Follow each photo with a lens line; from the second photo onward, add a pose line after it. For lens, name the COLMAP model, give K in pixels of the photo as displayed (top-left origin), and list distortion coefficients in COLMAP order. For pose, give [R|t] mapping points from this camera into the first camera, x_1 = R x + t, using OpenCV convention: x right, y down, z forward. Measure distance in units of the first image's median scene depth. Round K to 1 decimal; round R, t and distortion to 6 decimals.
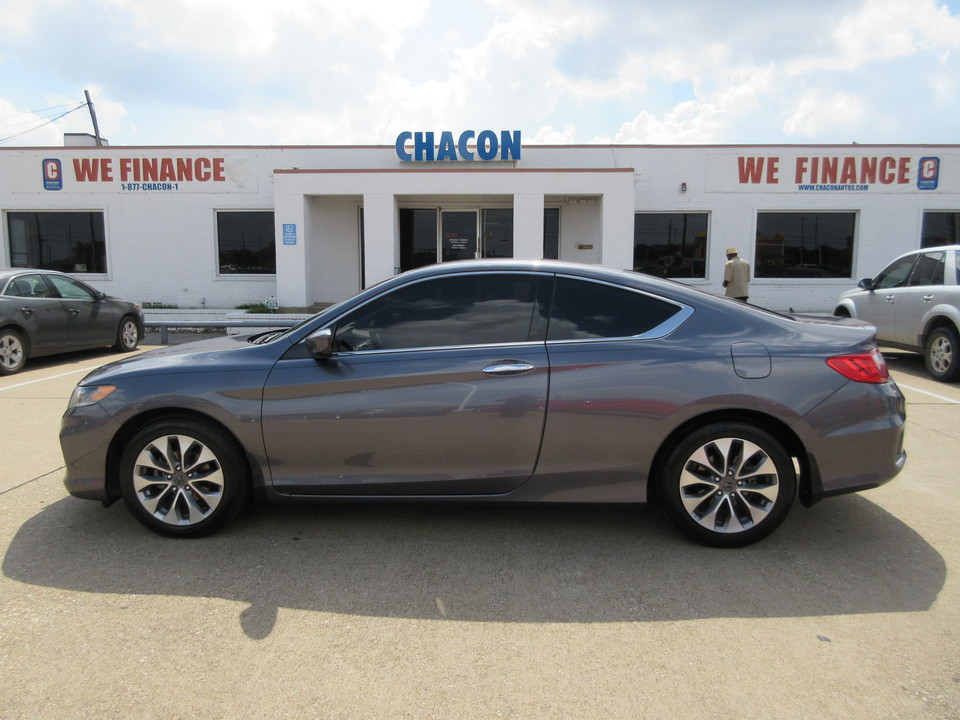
lens RADIAL K [[688.8, 0, 480.0], [0, 688.8, 360.0], [0, 0, 1]] dist [-0.005954, -0.004867]
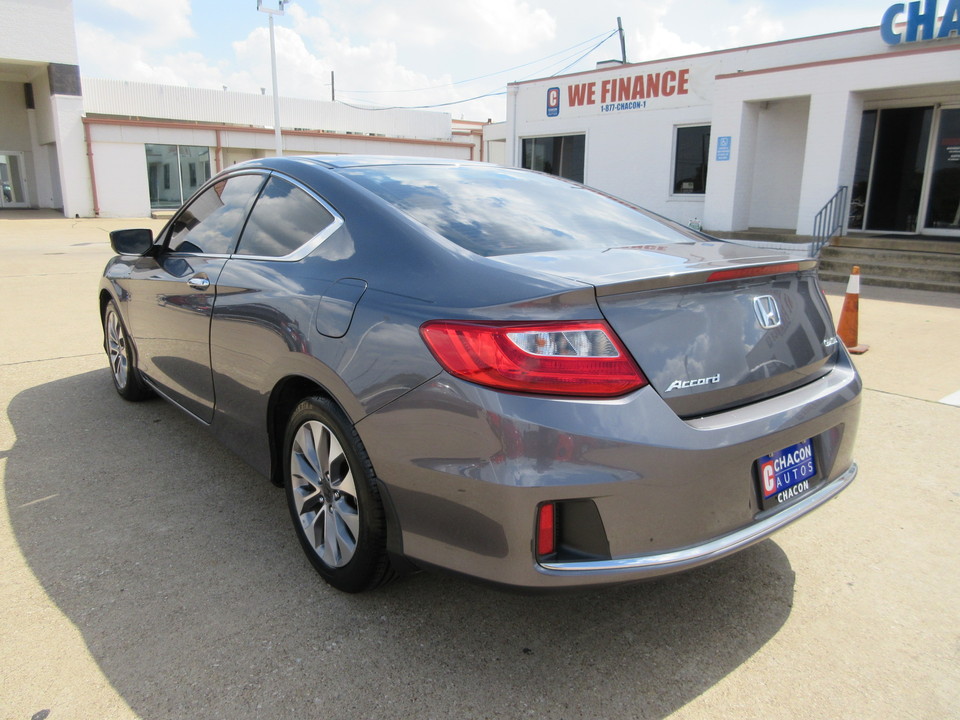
lens RADIAL K [[695.2, 0, 483.6], [0, 695.2, 358.3], [0, 0, 1]] dist [-0.004461, -0.008890]
pose [[0.679606, 0.174682, -0.712476, 0.183001], [-0.101725, 0.984292, 0.144294, -0.011114], [0.726490, -0.025586, 0.686701, 0.131176]]
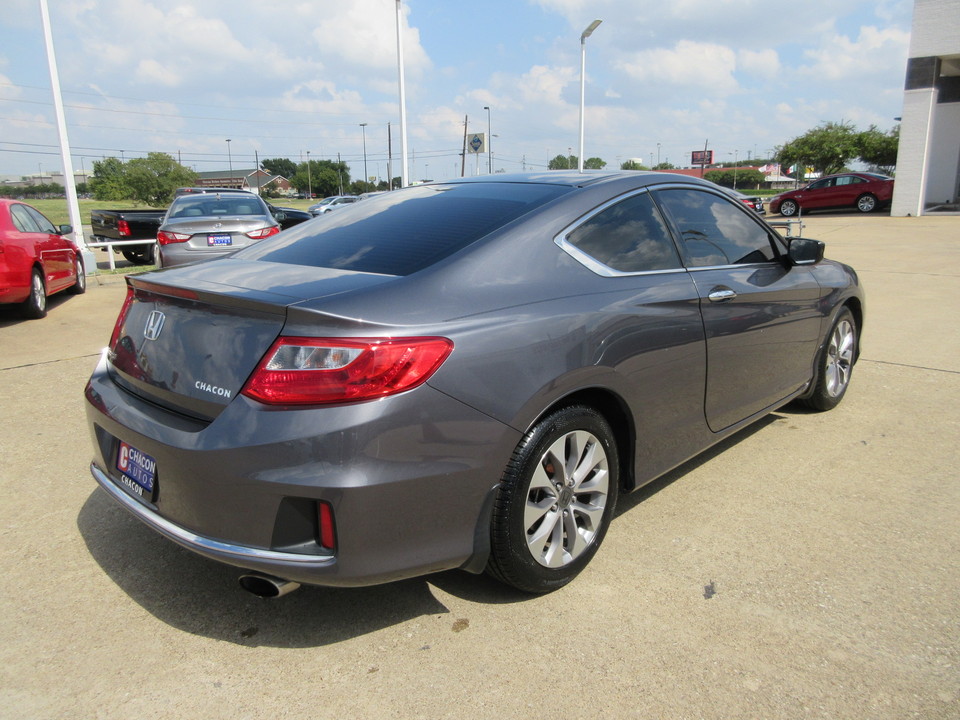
lens RADIAL K [[696.1, 0, 481.2], [0, 696.1, 364.3], [0, 0, 1]] dist [-0.003131, -0.002038]
pose [[-0.640207, 0.194354, -0.743211, 0.189679], [-0.081819, 0.944713, 0.317527, -0.045469], [0.763833, 0.264092, -0.588910, 0.367089]]
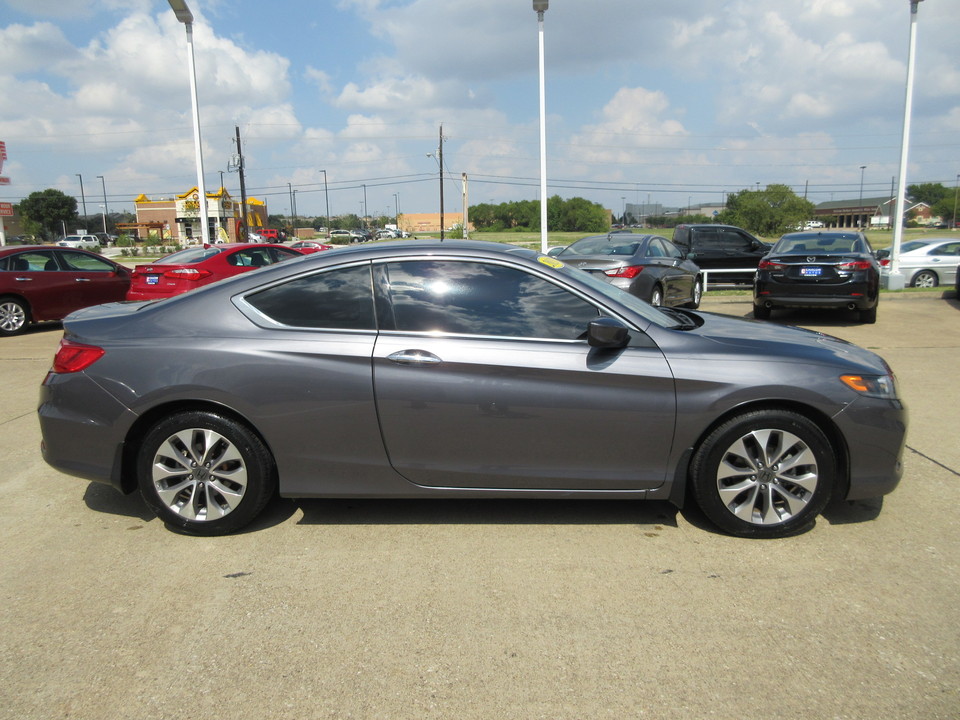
lens RADIAL K [[699.0, 0, 480.0], [0, 699.0, 360.0], [0, 0, 1]] dist [-0.008003, 0.002552]
pose [[-0.999431, 0.023956, -0.023724, 0.001530], [0.015643, 0.952824, 0.303120, -0.069530], [0.029867, 0.302576, -0.952657, 0.491862]]
